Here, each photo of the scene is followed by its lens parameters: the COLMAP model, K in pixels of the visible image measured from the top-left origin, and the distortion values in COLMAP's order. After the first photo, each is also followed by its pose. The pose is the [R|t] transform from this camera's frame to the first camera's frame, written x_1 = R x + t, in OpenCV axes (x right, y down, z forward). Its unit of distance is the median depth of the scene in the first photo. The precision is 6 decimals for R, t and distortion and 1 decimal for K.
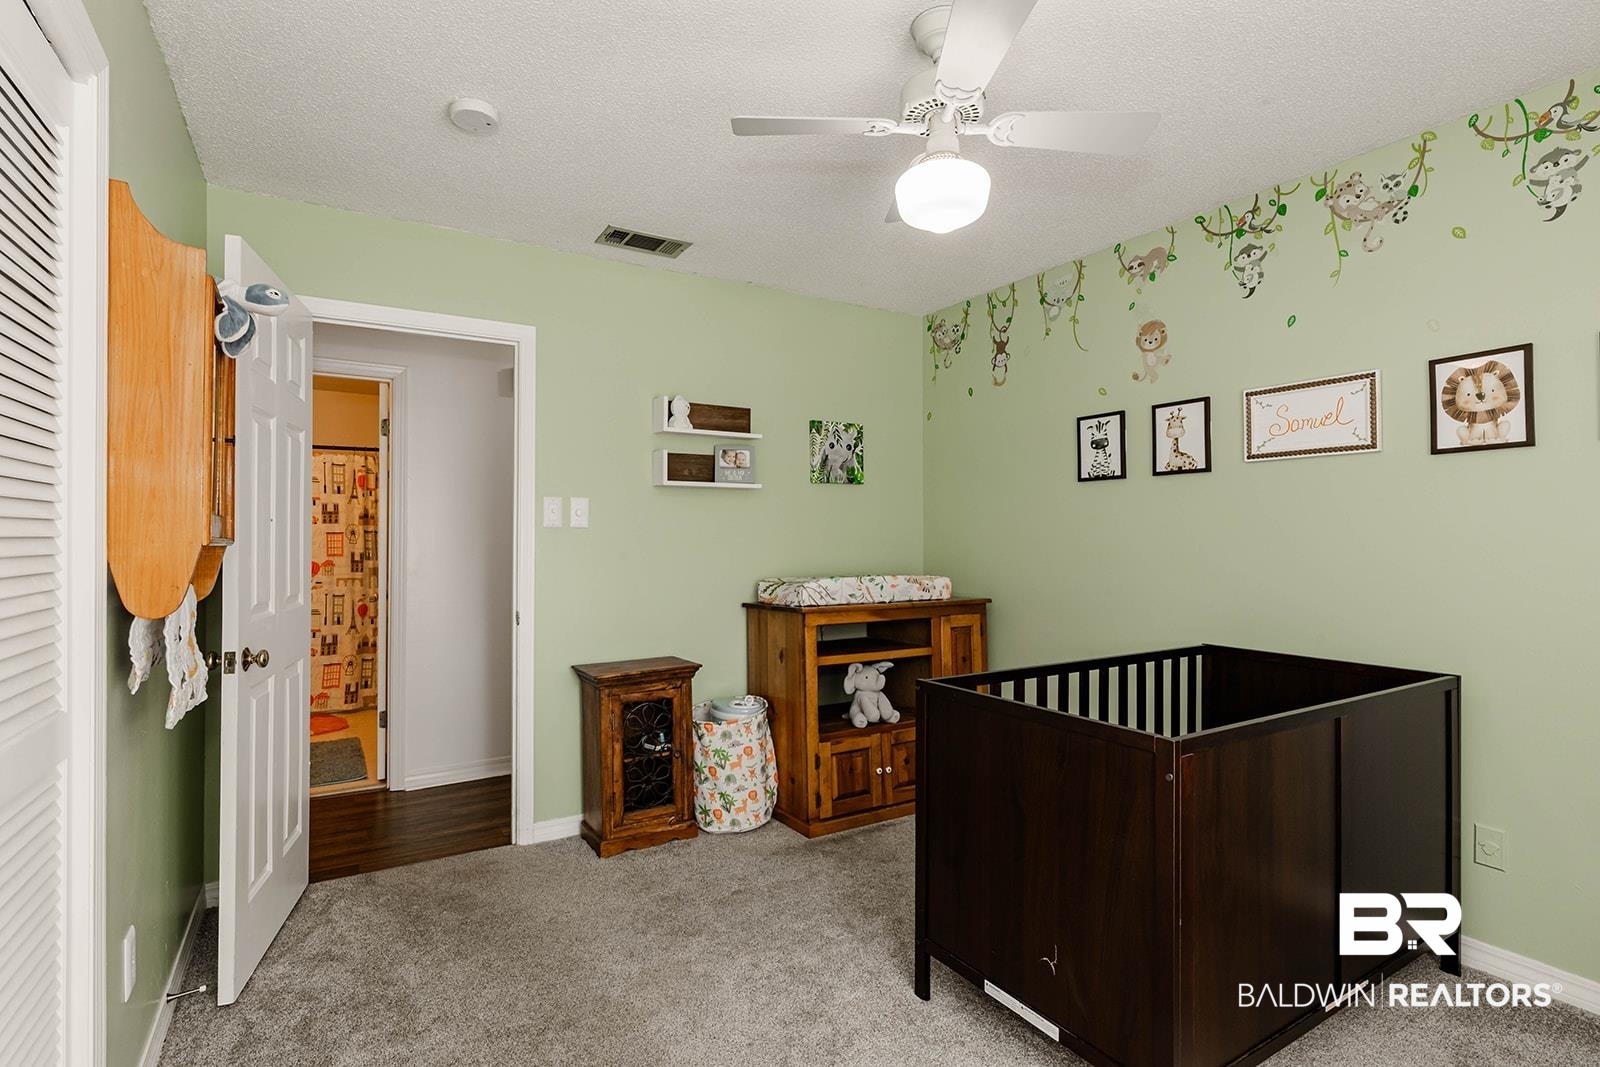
lens RADIAL K [[782.2, 0, 808.9], [0, 782.2, 538.1], [0, 0, 1]] dist [-0.002501, -0.000601]
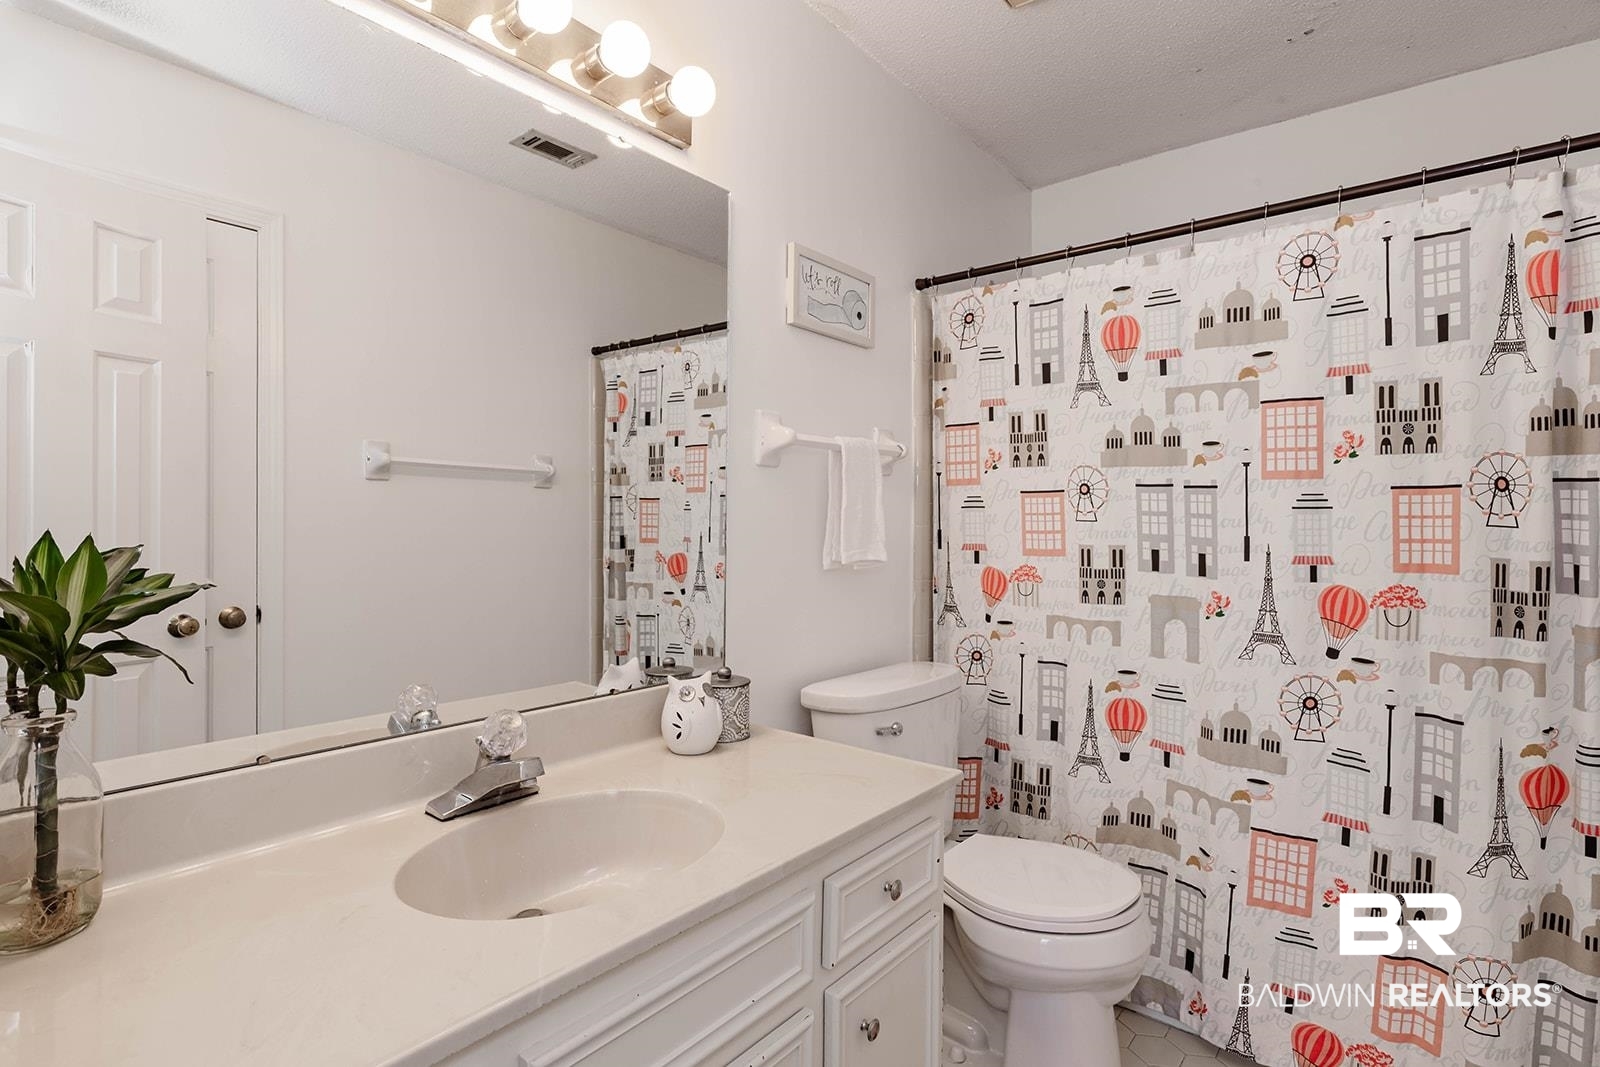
lens RADIAL K [[782.2, 0, 796.9], [0, 782.2, 527.8], [0, 0, 1]] dist [-0.002501, -0.000601]
pose [[0.333318, 0.006974, -0.942789, -0.422706], [-0.002796, 0.999976, 0.006408, 0.006212], [0.942810, 0.000500, 0.333329, 0.701983]]
